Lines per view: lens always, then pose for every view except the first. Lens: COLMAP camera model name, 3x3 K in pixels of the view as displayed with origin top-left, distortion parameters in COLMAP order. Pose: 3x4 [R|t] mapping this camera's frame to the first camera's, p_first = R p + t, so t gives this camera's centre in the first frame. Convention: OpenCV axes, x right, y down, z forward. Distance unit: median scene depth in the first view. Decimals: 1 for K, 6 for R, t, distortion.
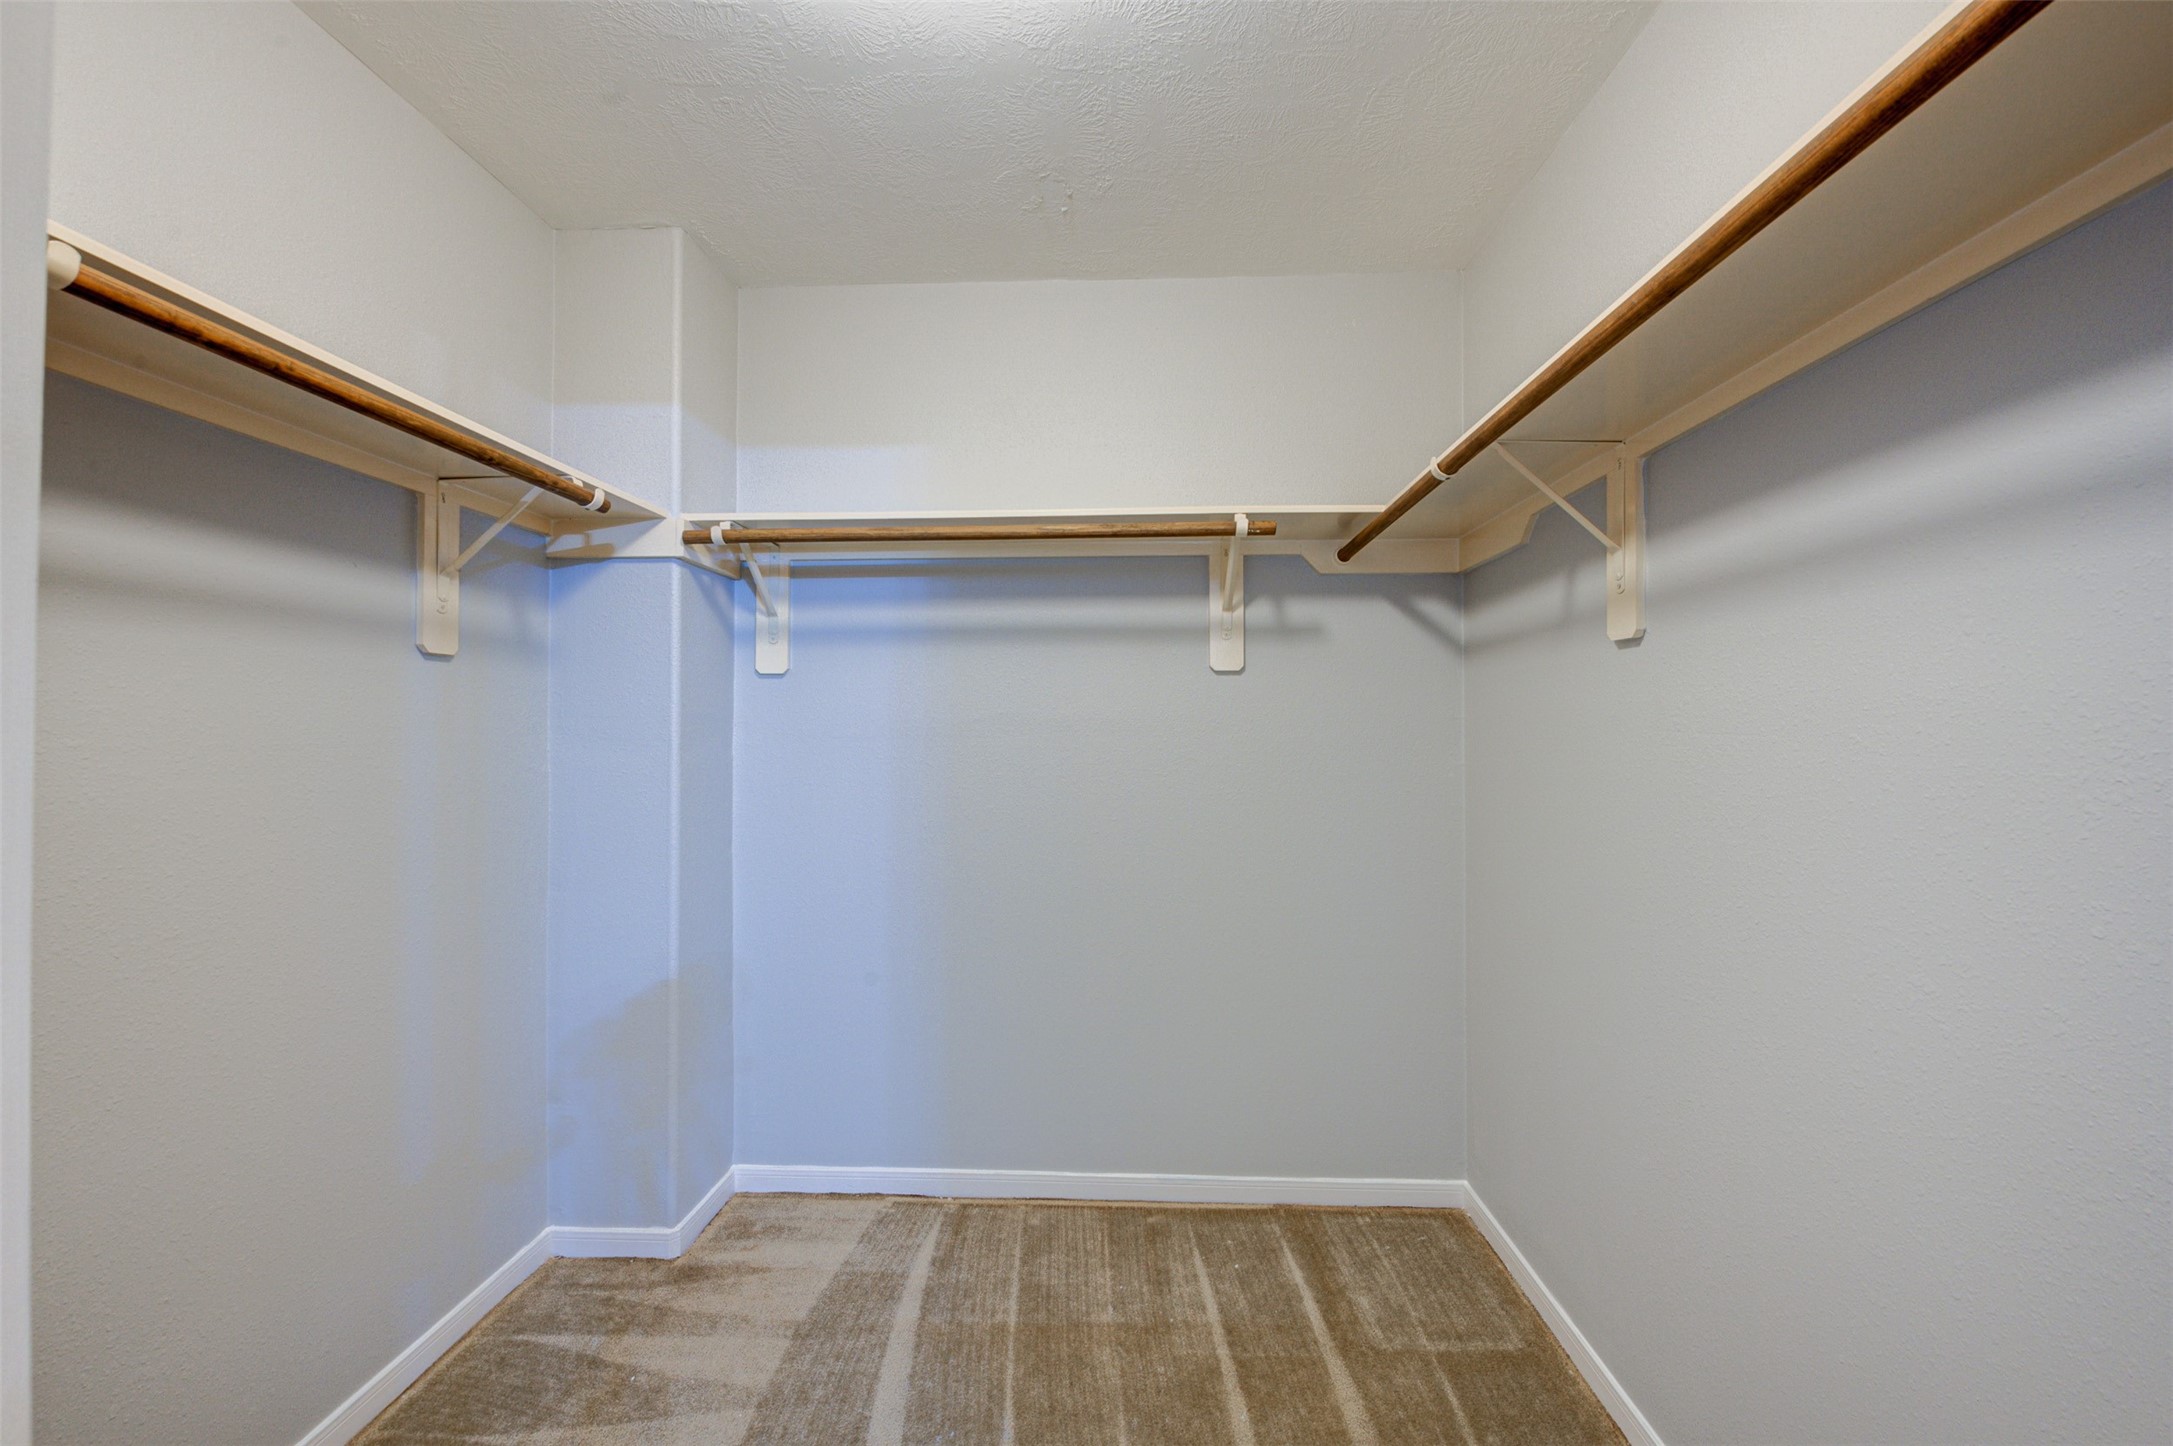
lens RADIAL K [[894.2, 0, 1088.3], [0, 894.2, 725.8], [0, 0, 1]] dist [-0.002510, -0.000197]
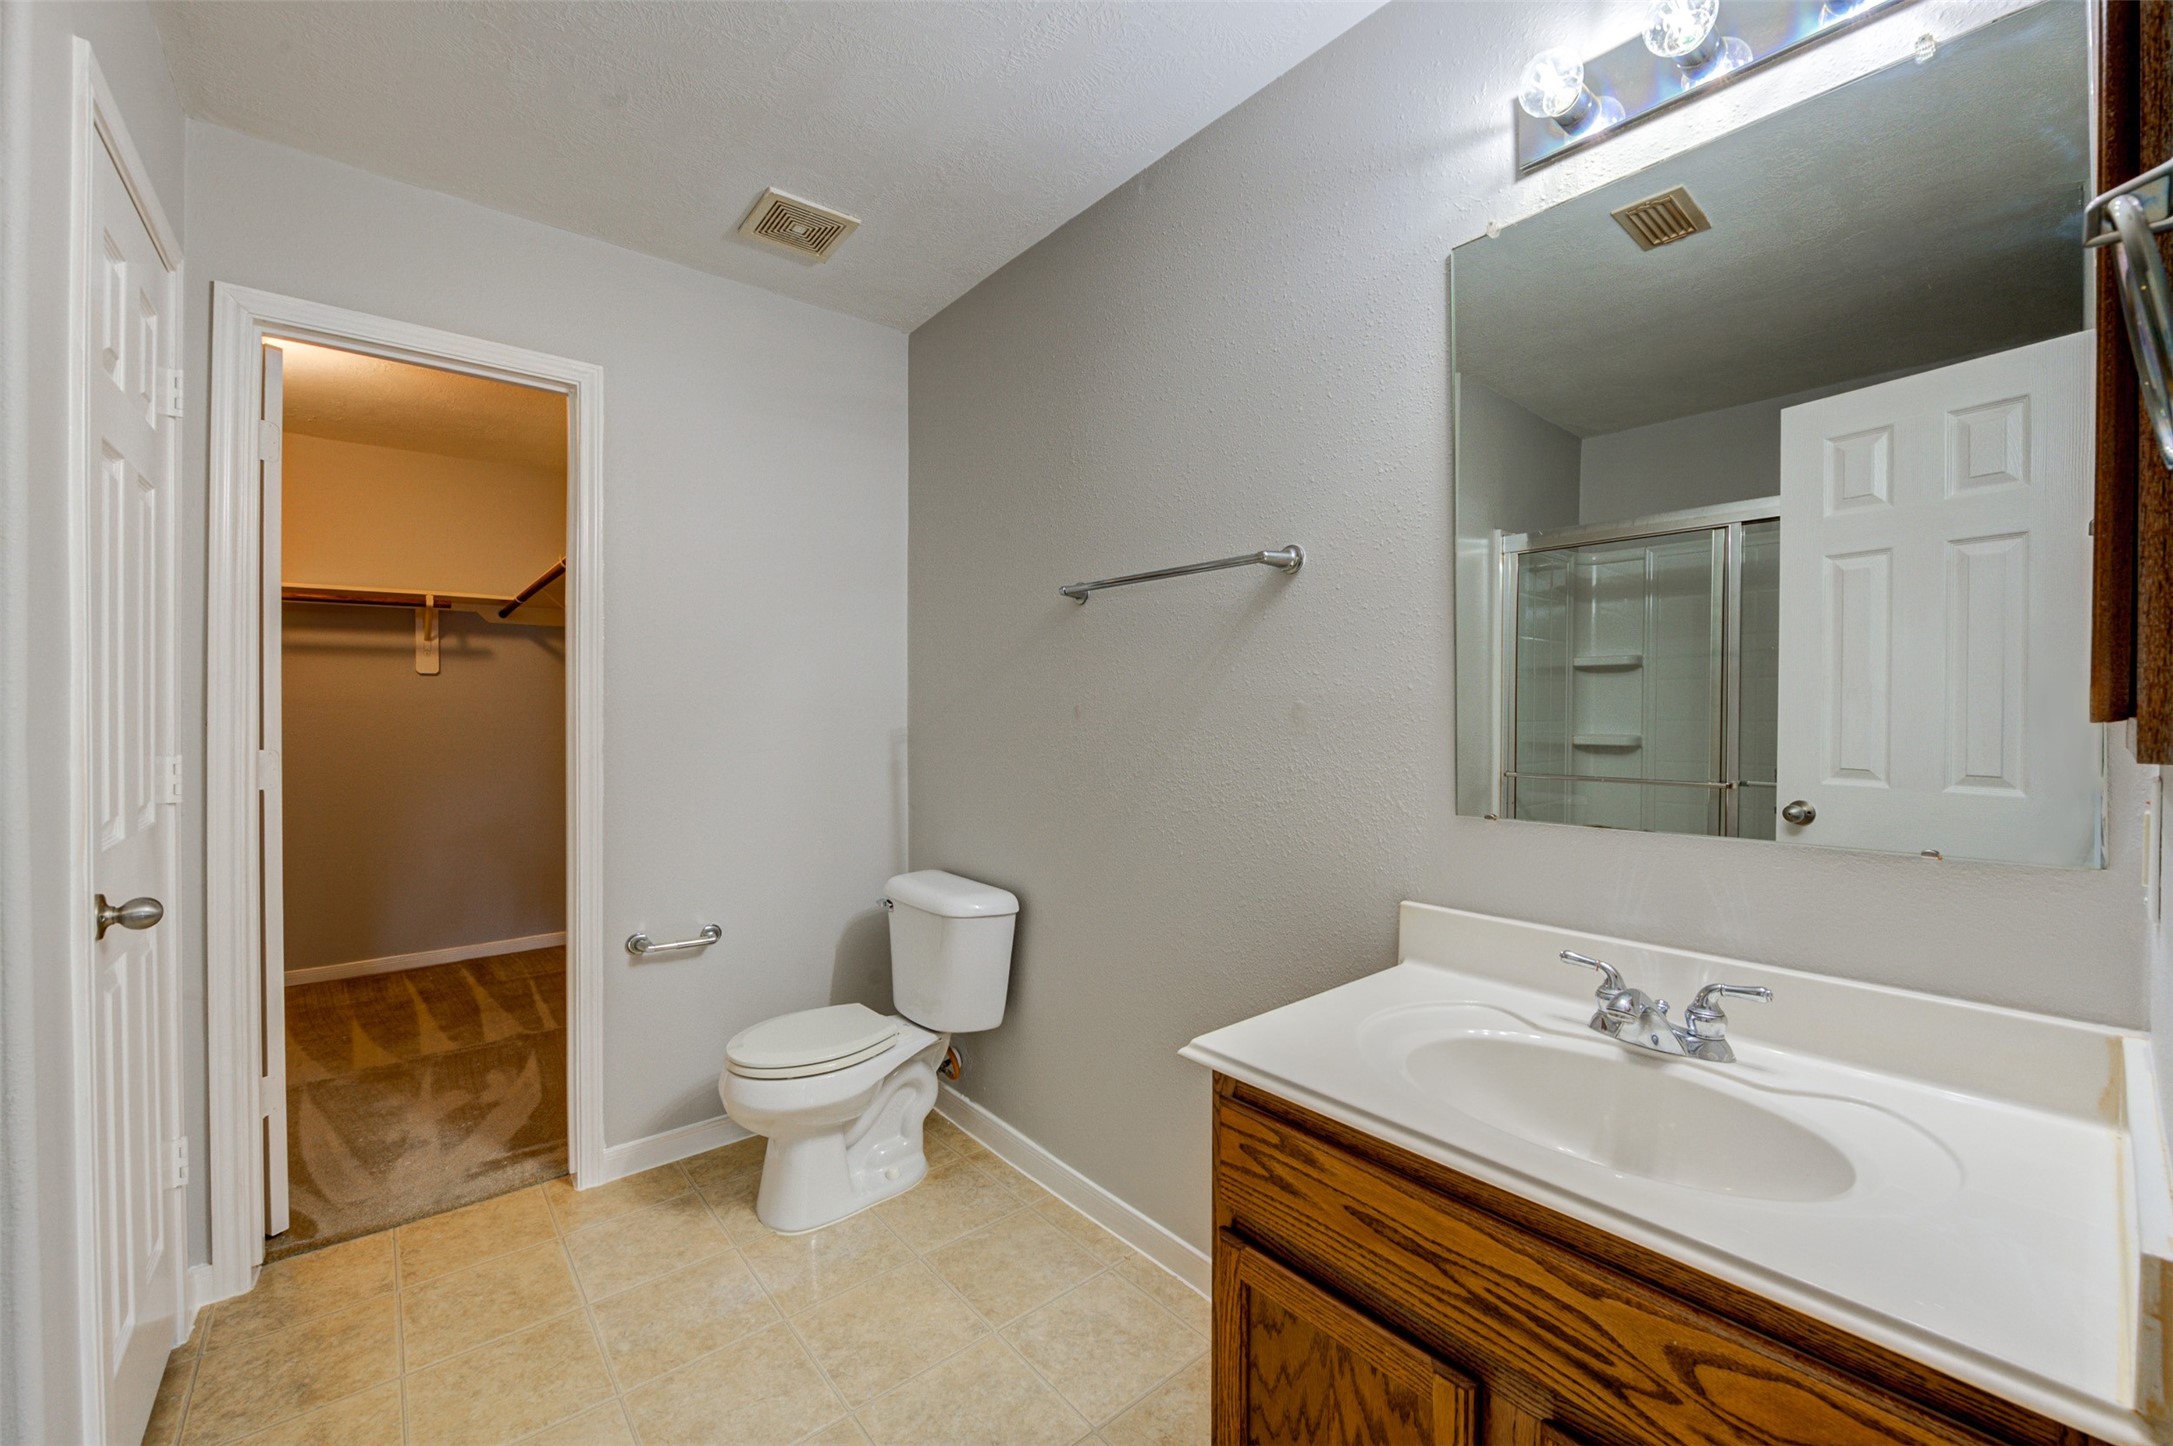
lens RADIAL K [[894.2, 0, 1095.7], [0, 894.2, 719.6], [0, 0, 1]] dist [-0.002510, -0.000197]
pose [[0.752957, -0.009907, 0.657995, -0.018292], [-0.003193, 0.999820, 0.018708, -0.006329], [-0.658062, -0.016188, 0.752790, -1.299031]]
